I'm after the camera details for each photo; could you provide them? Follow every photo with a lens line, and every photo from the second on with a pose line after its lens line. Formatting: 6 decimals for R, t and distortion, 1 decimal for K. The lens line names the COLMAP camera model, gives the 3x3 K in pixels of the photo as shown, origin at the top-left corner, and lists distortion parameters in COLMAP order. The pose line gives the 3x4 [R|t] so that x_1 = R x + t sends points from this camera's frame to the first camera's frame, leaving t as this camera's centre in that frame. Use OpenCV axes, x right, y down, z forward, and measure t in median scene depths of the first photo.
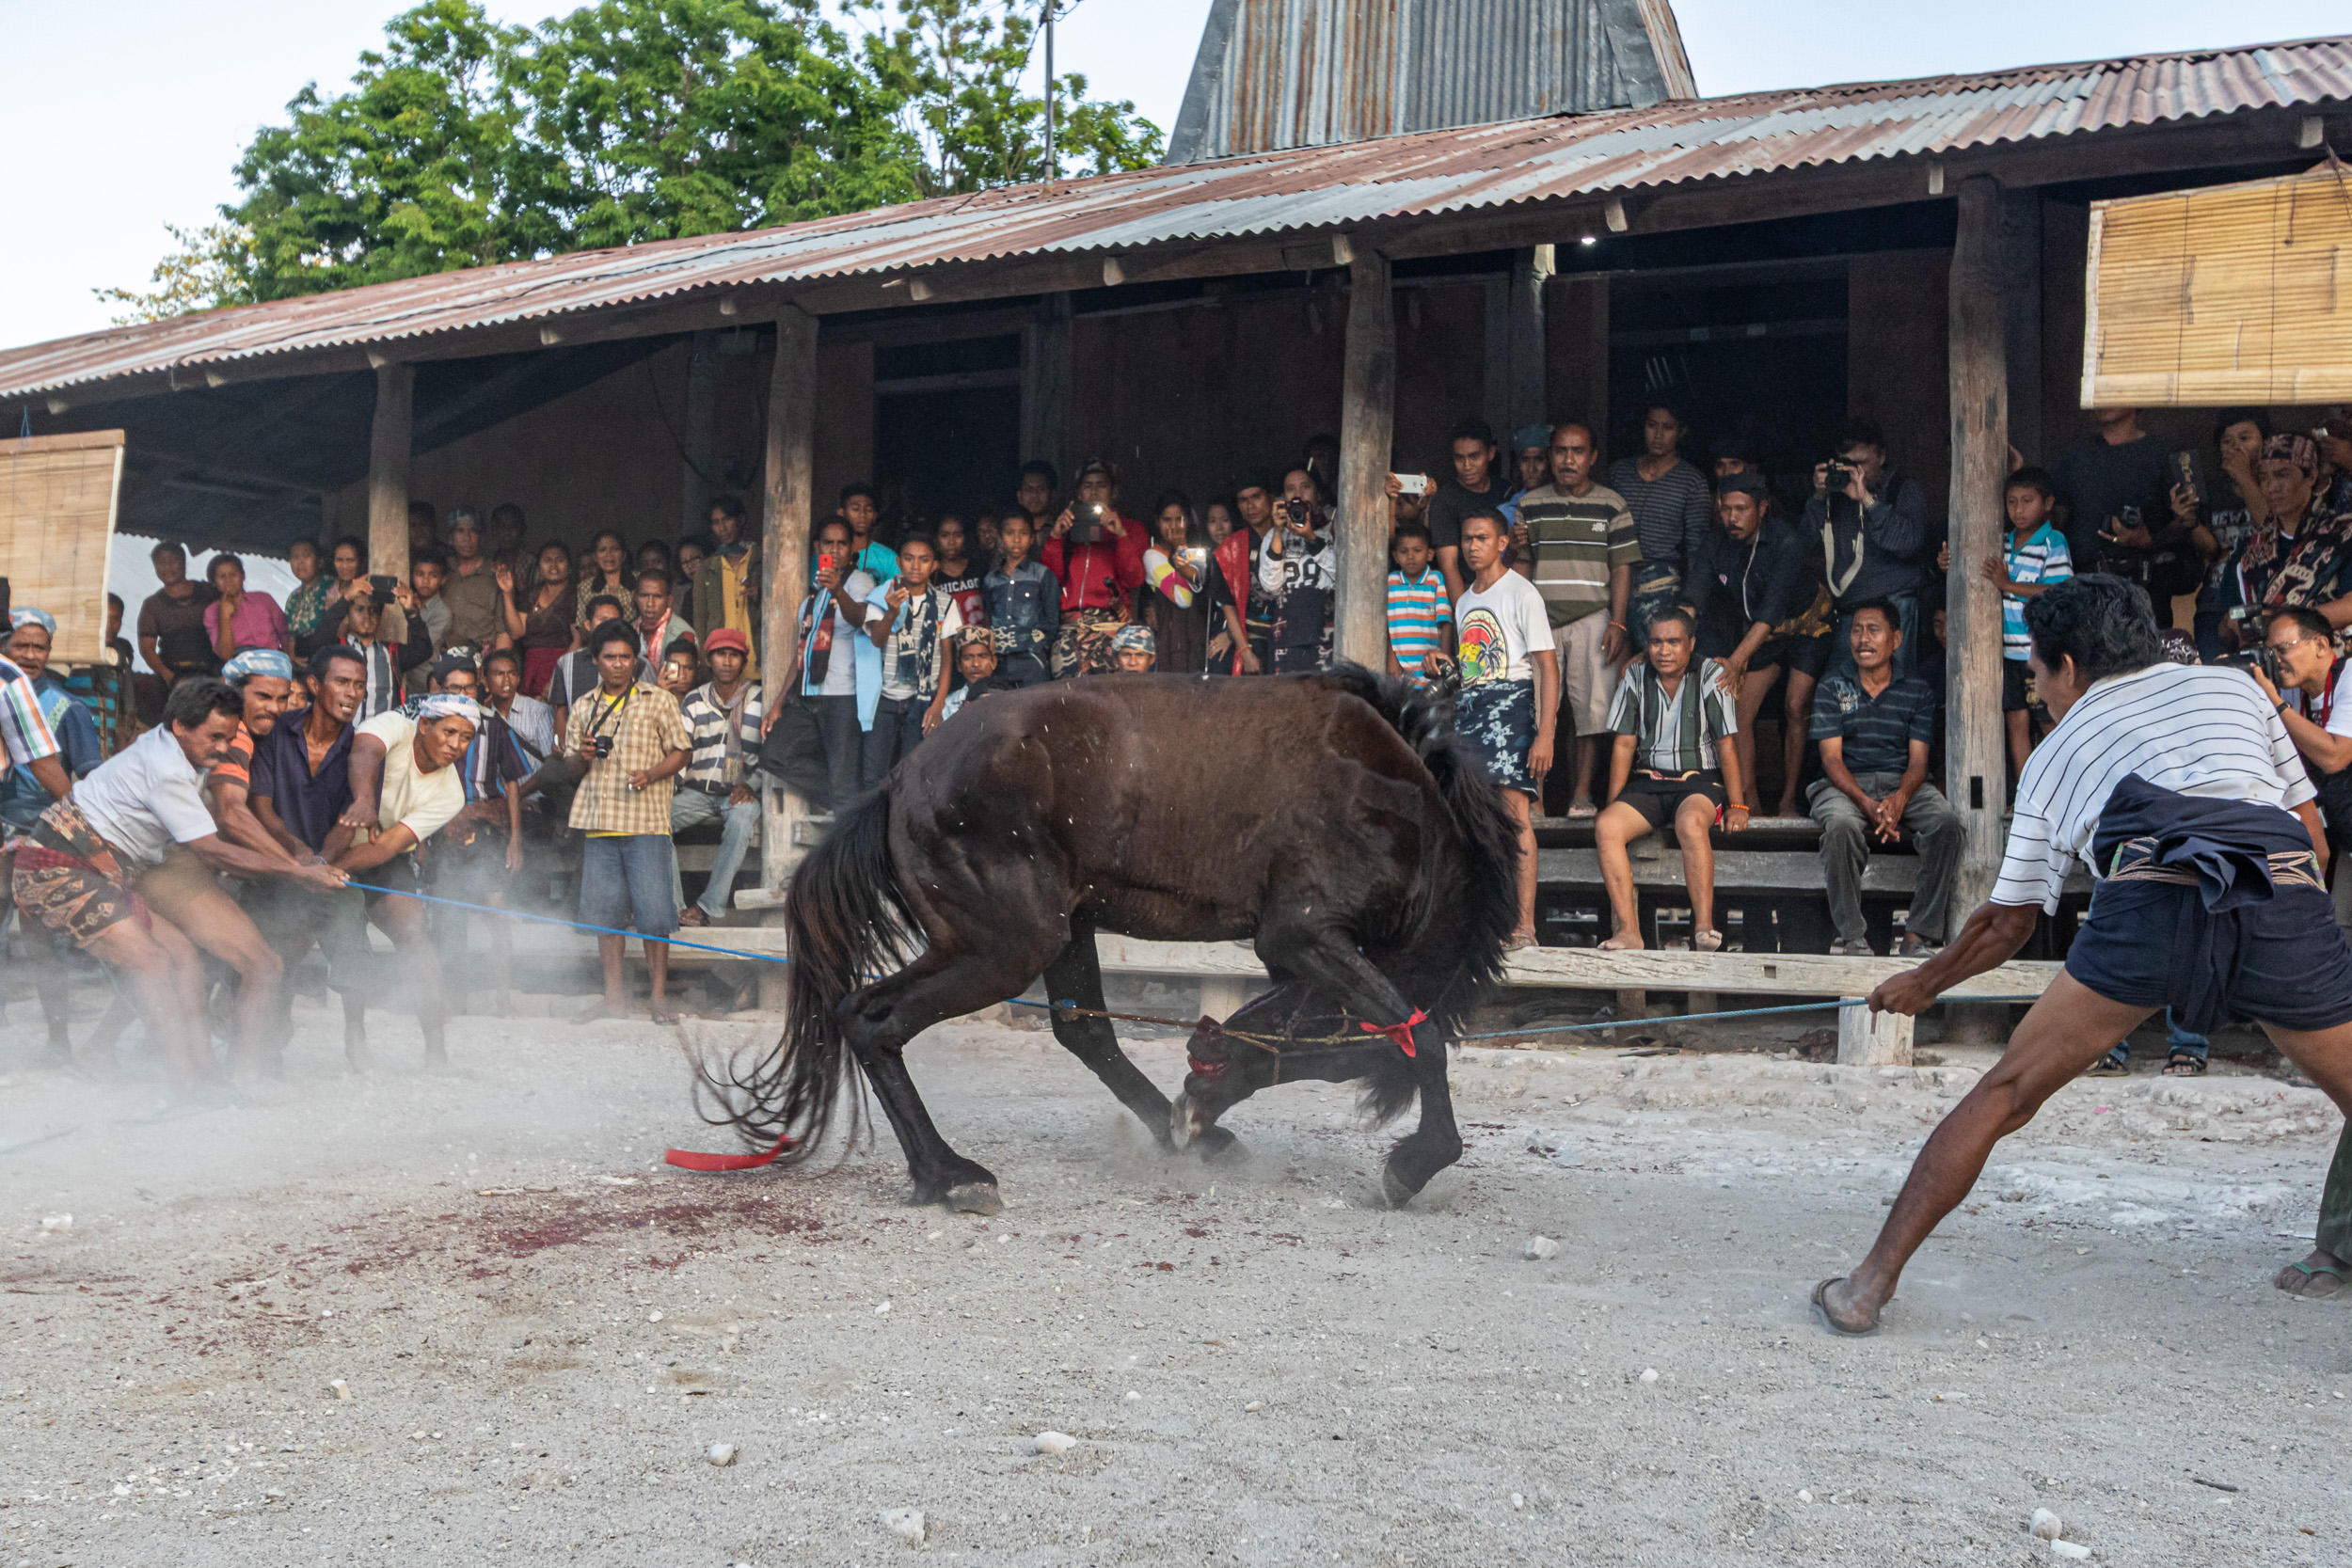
lens RADIAL K [[2261.4, 0, 1169.2], [0, 2261.4, 770.8], [0, 0, 1]] dist [0.005453, -0.000576]
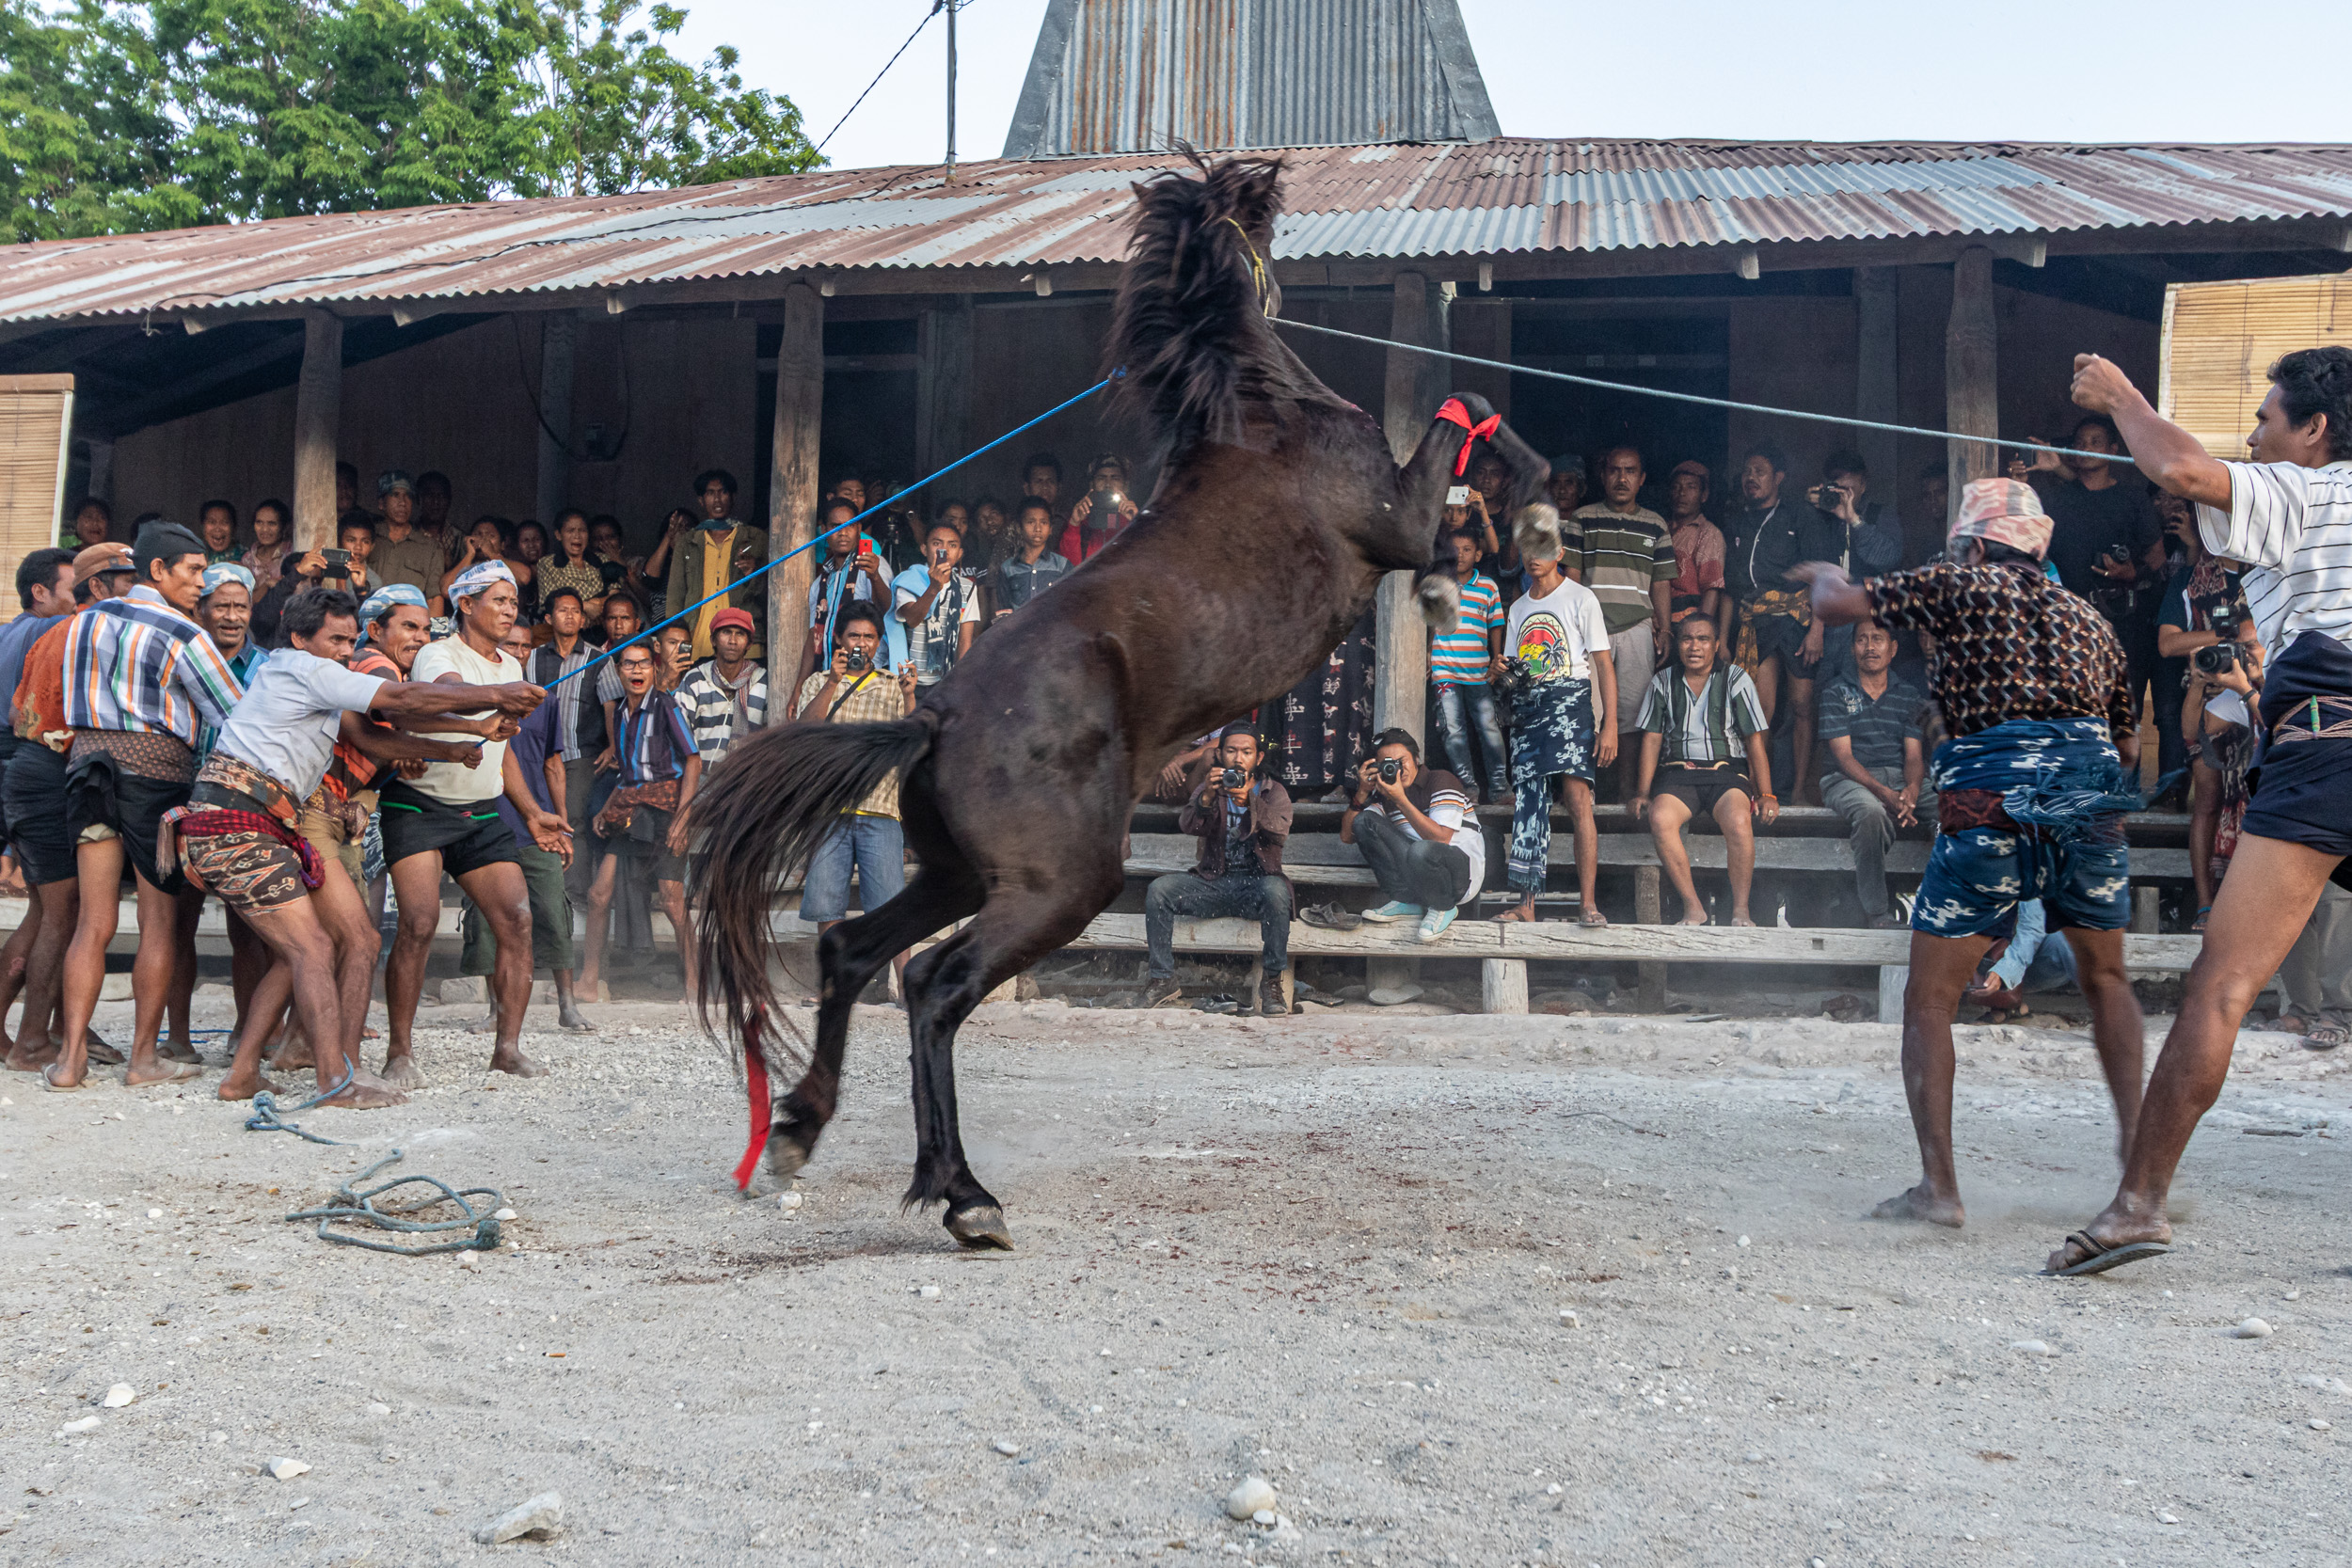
lens RADIAL K [[2266.7, 0, 1171.4], [0, 2266.7, 762.4], [0, 0, 1]] dist [0.006551, -0.001426]
pose [[0.968540, 0.011436, 0.248596, -0.189620], [-0.012351, 0.999921, 0.002121, 0.000112], [-0.248552, -0.005125, 0.968605, -0.005306]]
